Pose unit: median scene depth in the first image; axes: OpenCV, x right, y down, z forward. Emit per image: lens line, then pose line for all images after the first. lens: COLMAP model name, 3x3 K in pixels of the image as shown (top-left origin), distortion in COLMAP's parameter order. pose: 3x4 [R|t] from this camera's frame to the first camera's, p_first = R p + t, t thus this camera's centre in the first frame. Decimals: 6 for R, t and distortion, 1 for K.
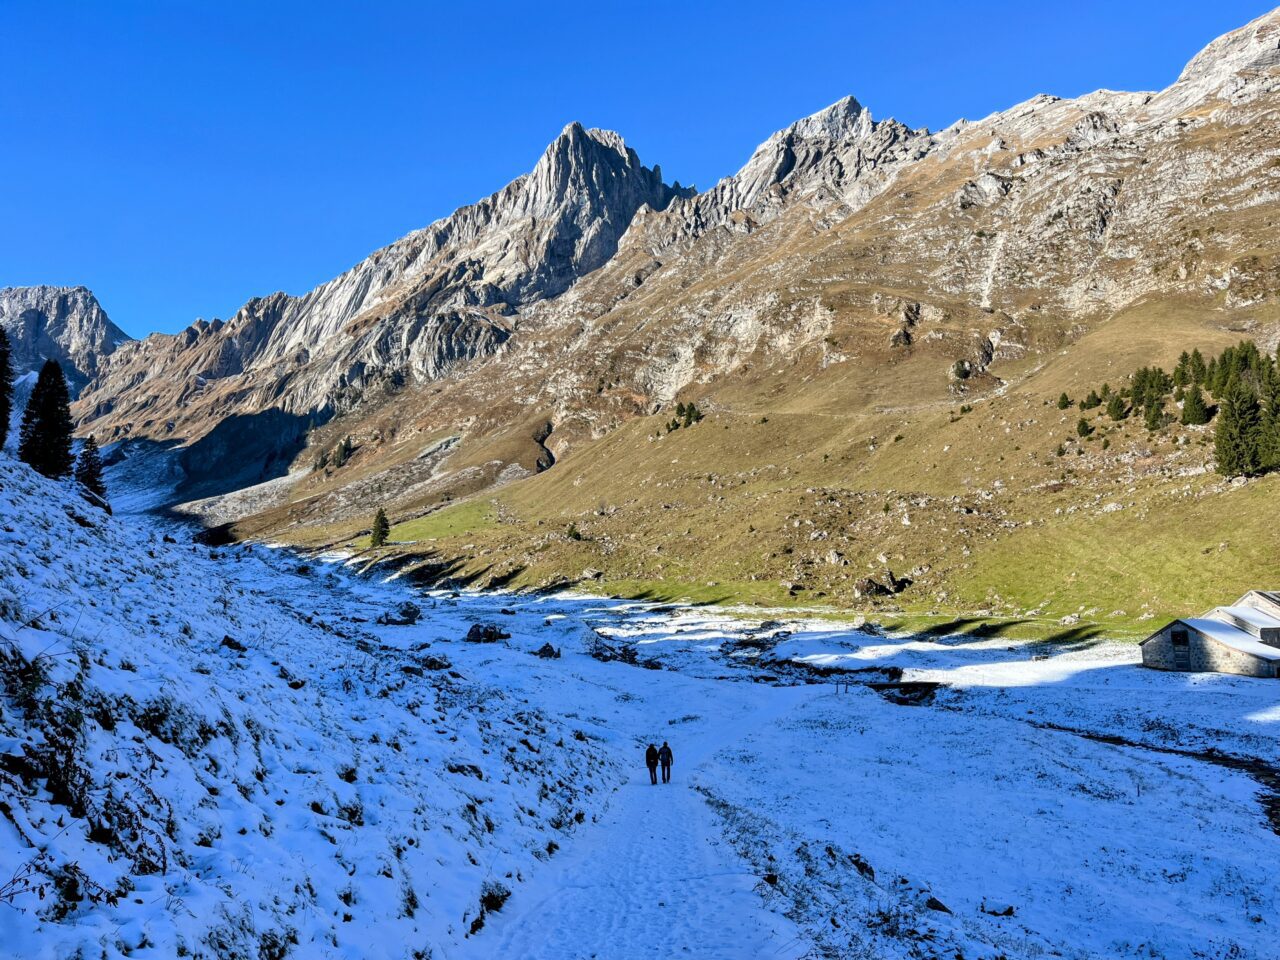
lens RADIAL K [[893.0, 0, 626.1], [0, 893.0, 489.6], [0, 0, 1]] dist [0.014030, -0.022591]
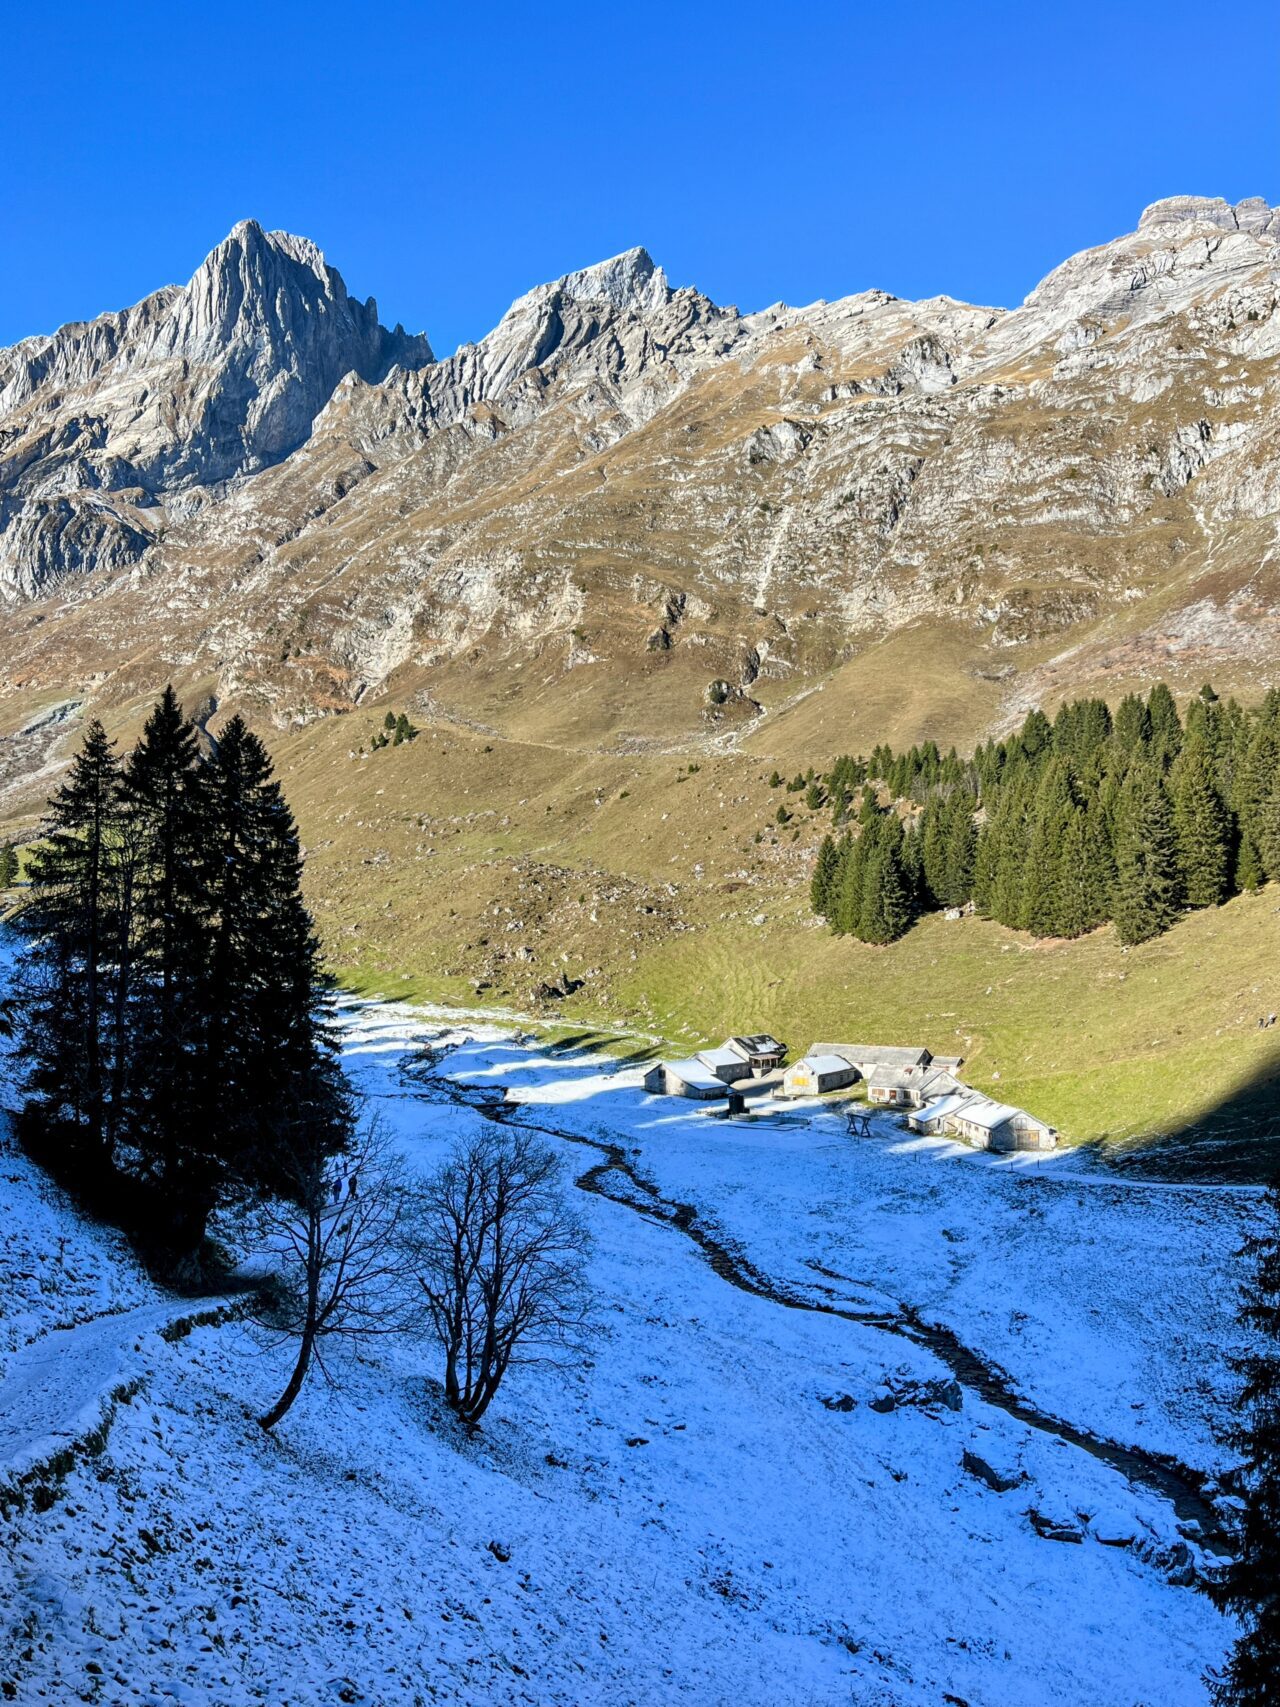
lens RADIAL K [[1474.0, 0, 636.2], [0, 1474.0, 850.6], [0, 0, 1]] dist [0.011868, -0.047244]
pose [[0.975606, 0.020607, 0.218560, -0.008943], [-0.044360, 0.993553, 0.104333, -0.094056], [-0.215001, -0.111483, 0.970230, -0.288086]]
